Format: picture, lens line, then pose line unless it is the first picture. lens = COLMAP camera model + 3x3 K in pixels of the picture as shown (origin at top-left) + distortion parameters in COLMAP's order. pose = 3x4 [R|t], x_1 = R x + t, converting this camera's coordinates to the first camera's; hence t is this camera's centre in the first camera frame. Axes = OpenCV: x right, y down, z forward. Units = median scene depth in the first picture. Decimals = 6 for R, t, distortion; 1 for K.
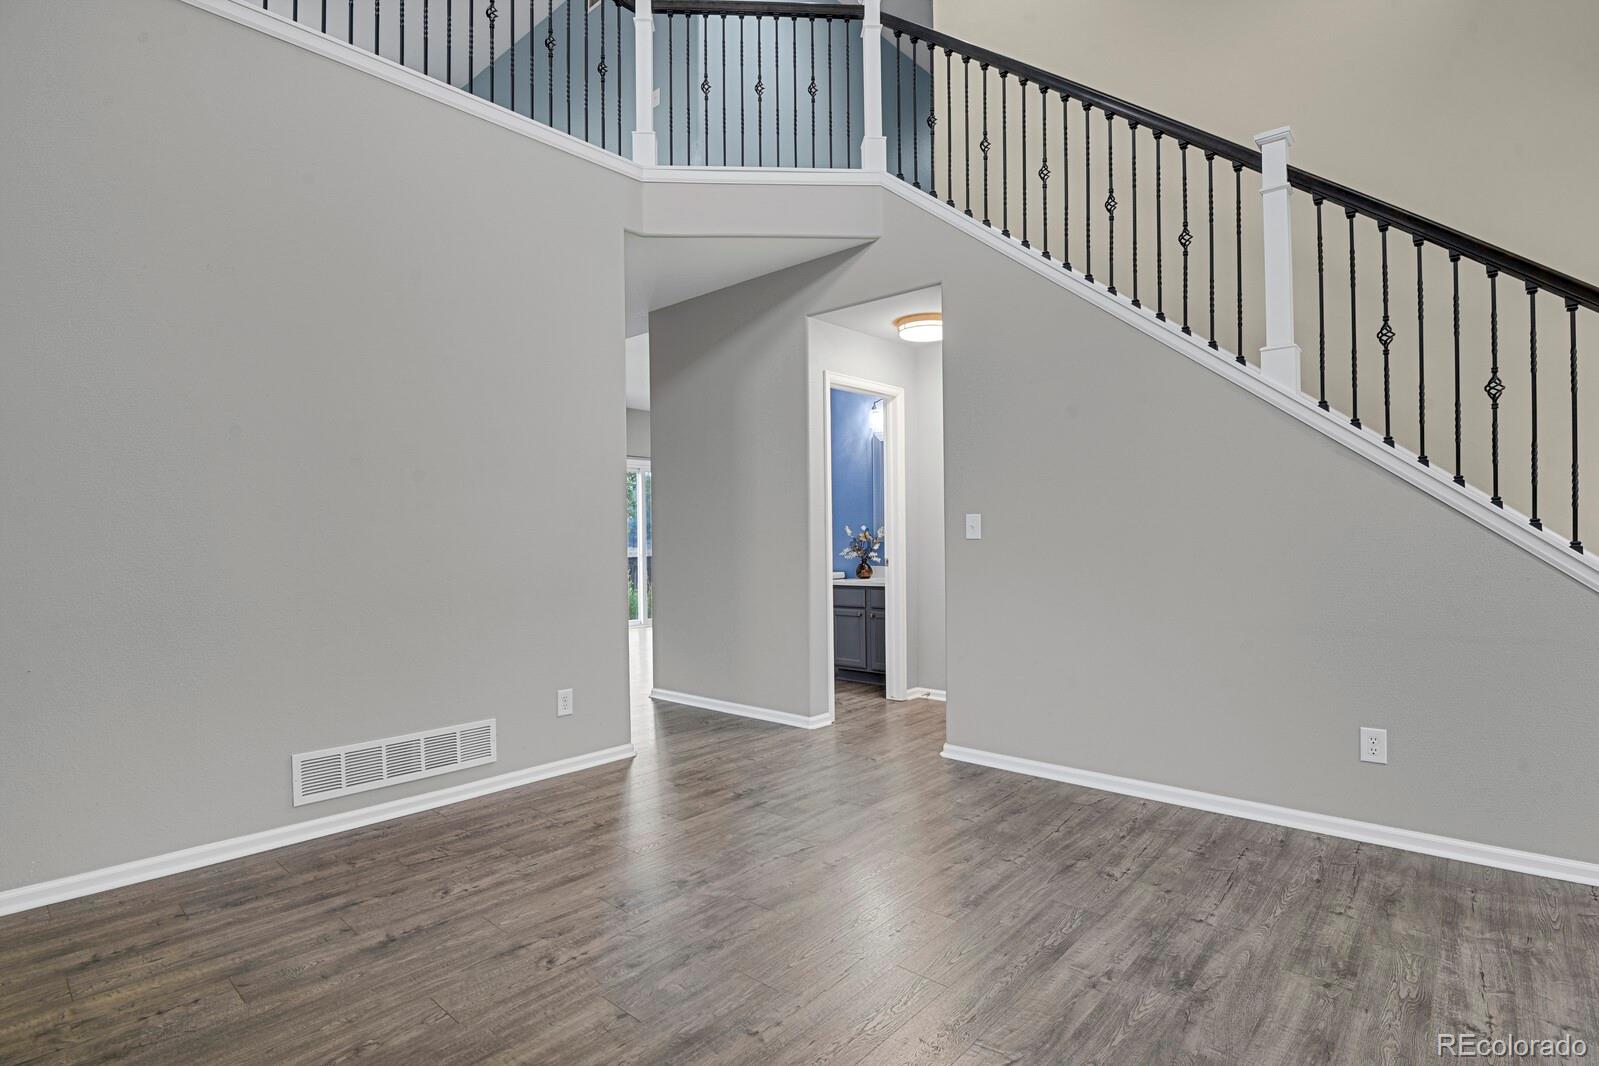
lens RADIAL K [[779.3, 0, 804.0], [0, 779.3, 541.1], [0, 0, 1]] dist [-0.025411, -0.002791]
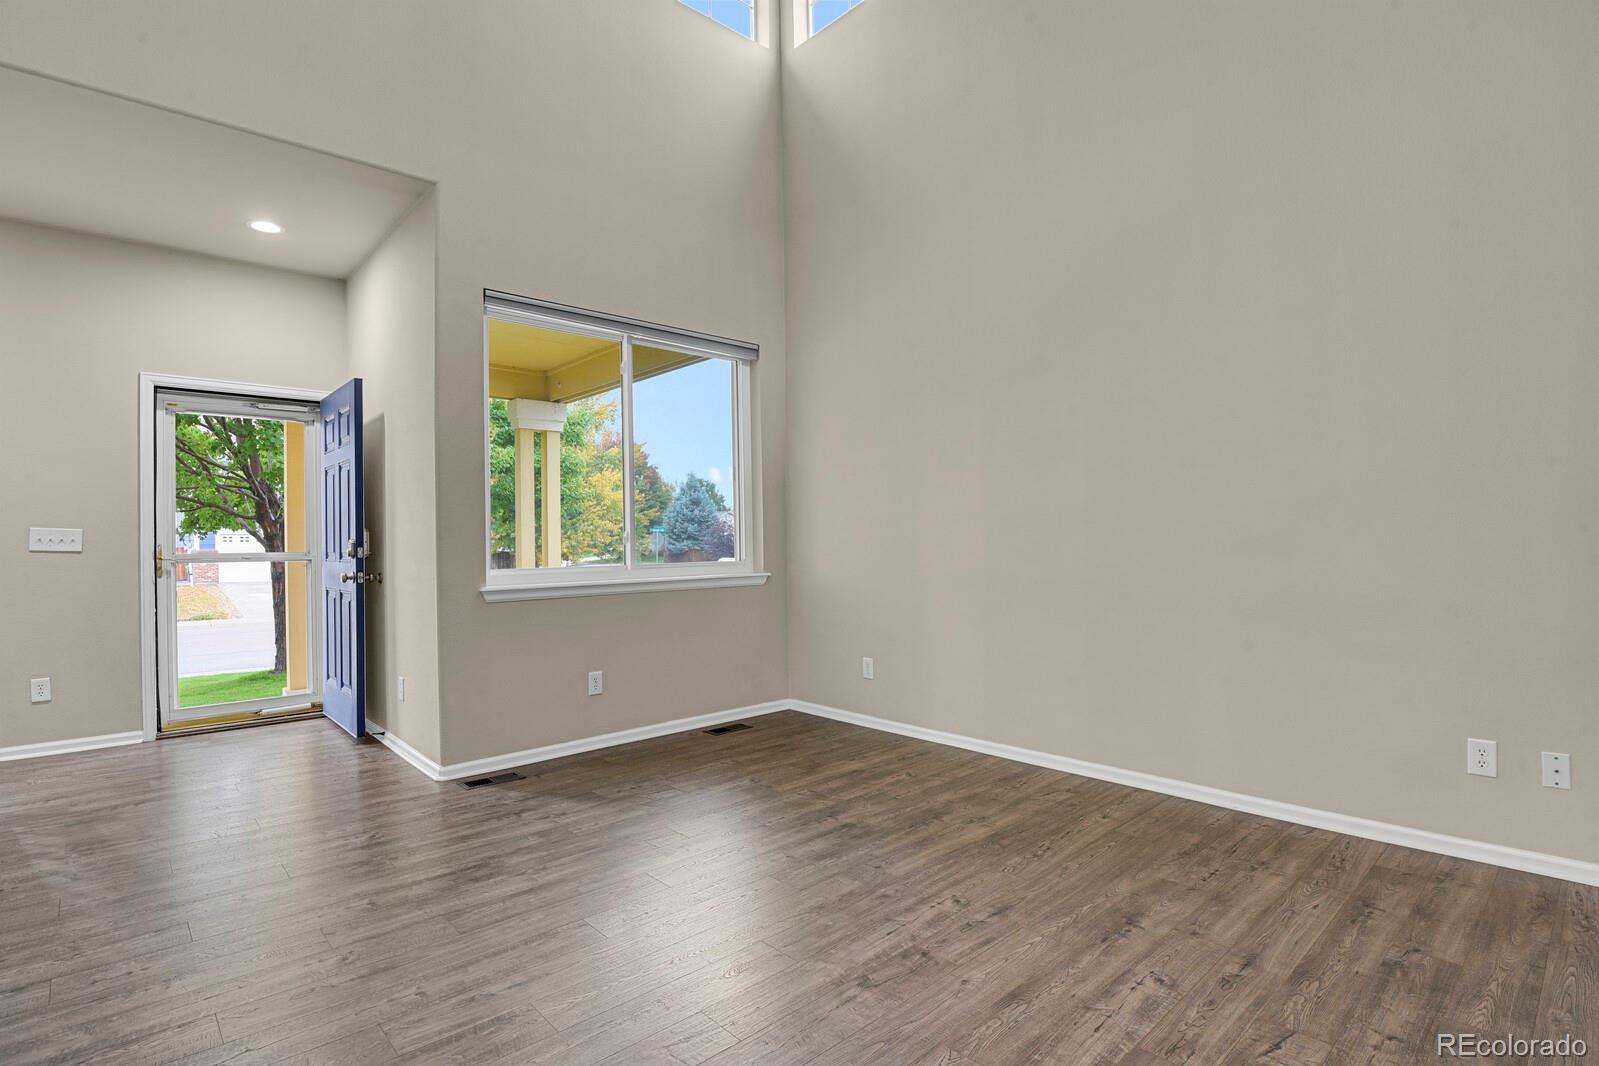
lens RADIAL K [[779.3, 0, 804.0], [0, 779.3, 541.1], [0, 0, 1]] dist [-0.025411, -0.002791]
pose [[-0.994823, 0.019631, 0.099710, -0.170026], [0.020237, 0.999782, 0.005071, -0.006897], [-0.099589, 0.007063, -0.995004, 1.644641]]
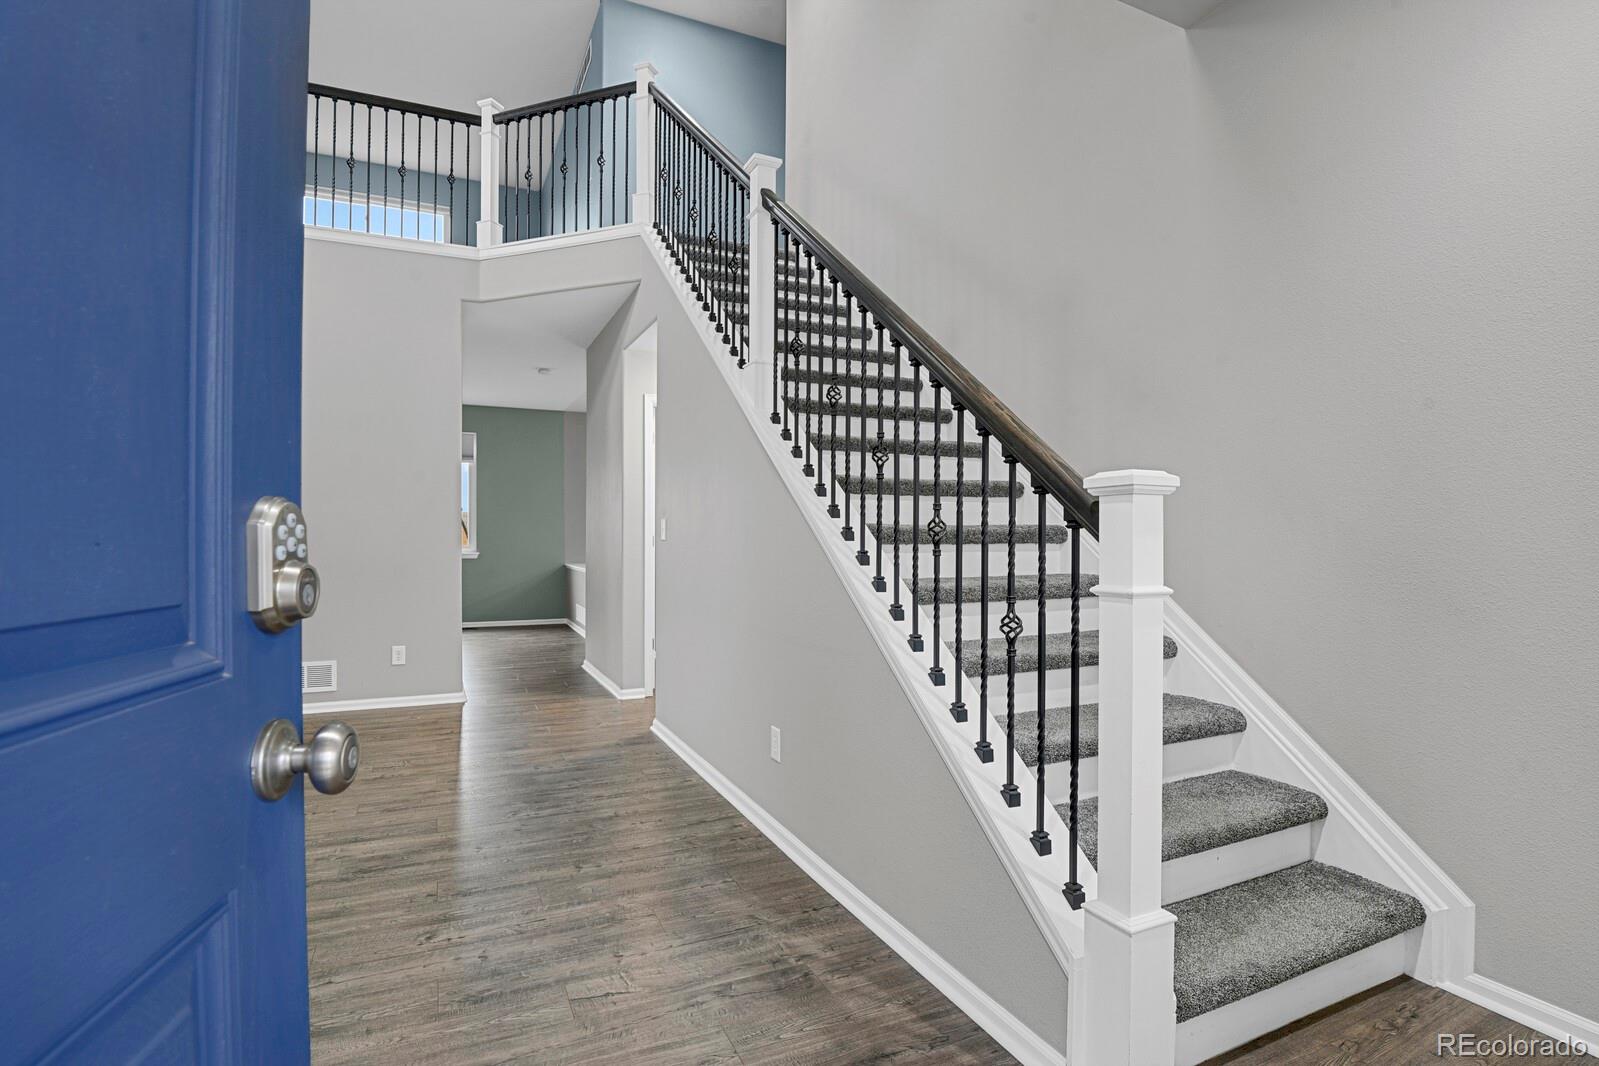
lens RADIAL K [[779.3, 0, 804.0], [0, 779.3, 541.1], [0, 0, 1]] dist [-0.025411, -0.002791]
pose [[0.916093, 0.013906, -0.400725, 1.219109], [-0.013047, 0.999903, 0.004871, -0.012818], [0.400754, 0.000766, 0.916185, 0.053022]]
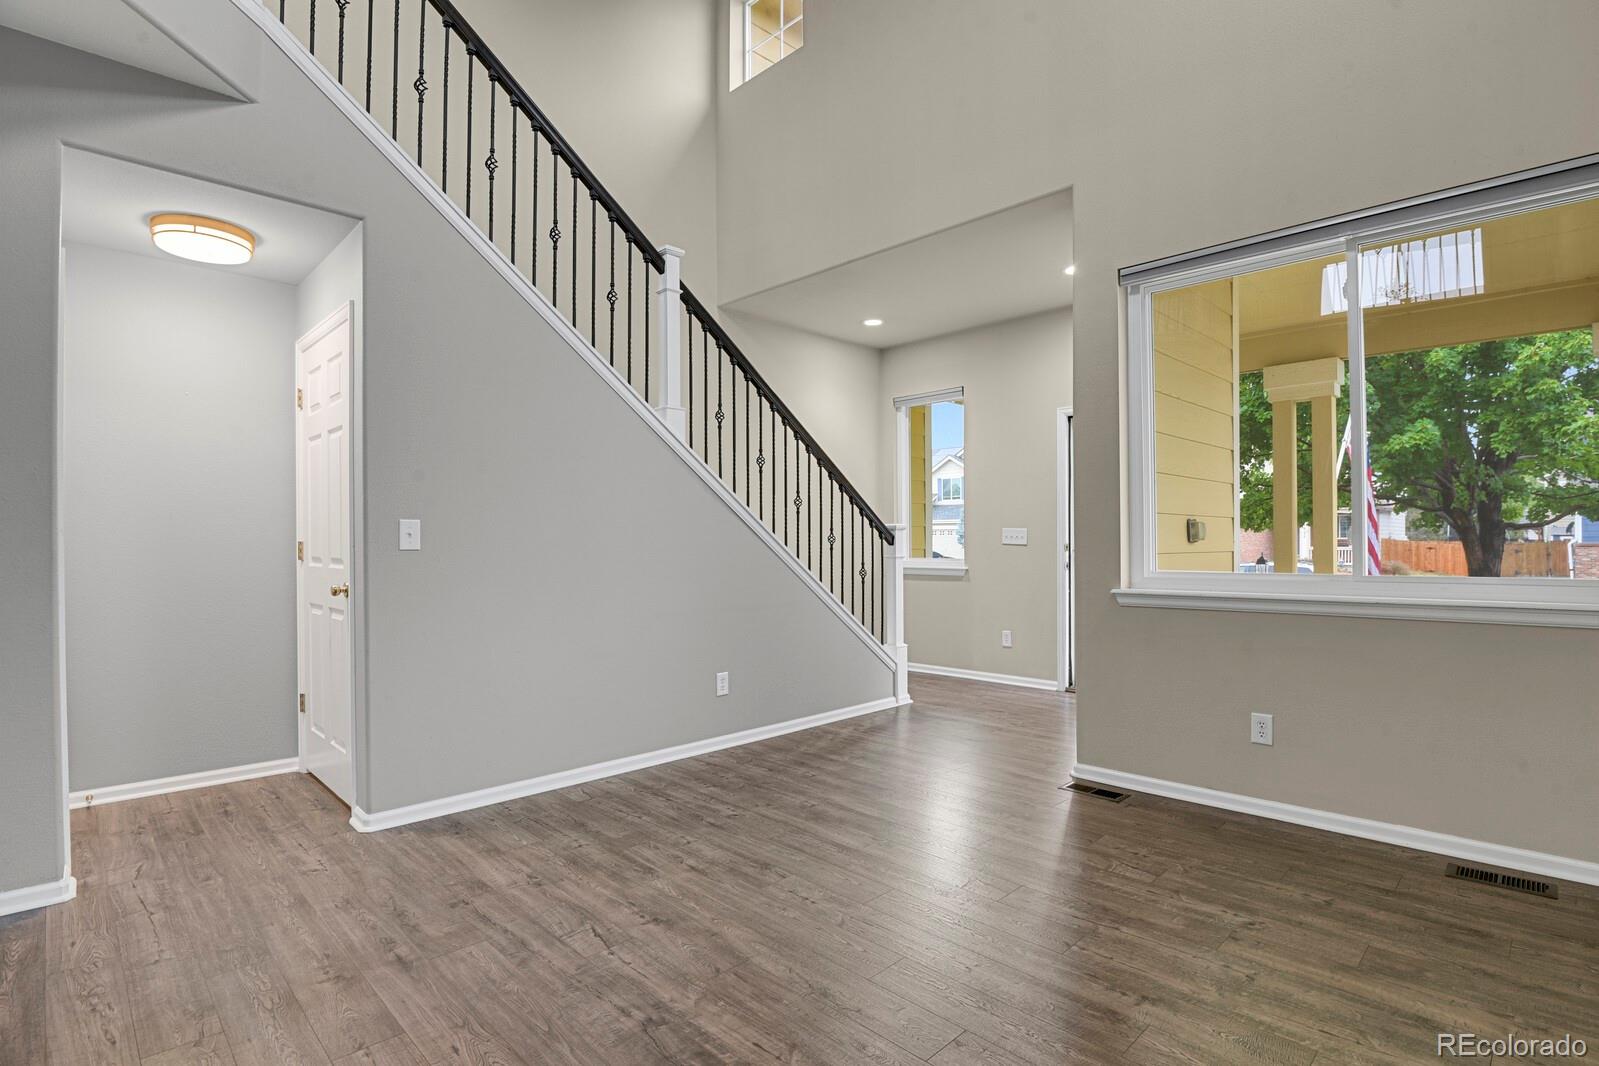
lens RADIAL K [[779.3, 0, 804.0], [0, 779.3, 541.1], [0, 0, 1]] dist [-0.025411, -0.002791]
pose [[0.066953, 0.009889, 0.997707, -0.806960], [0.008234, 0.999911, -0.010463, 0.000125], [-0.997722, 0.008916, 0.066866, 0.746552]]
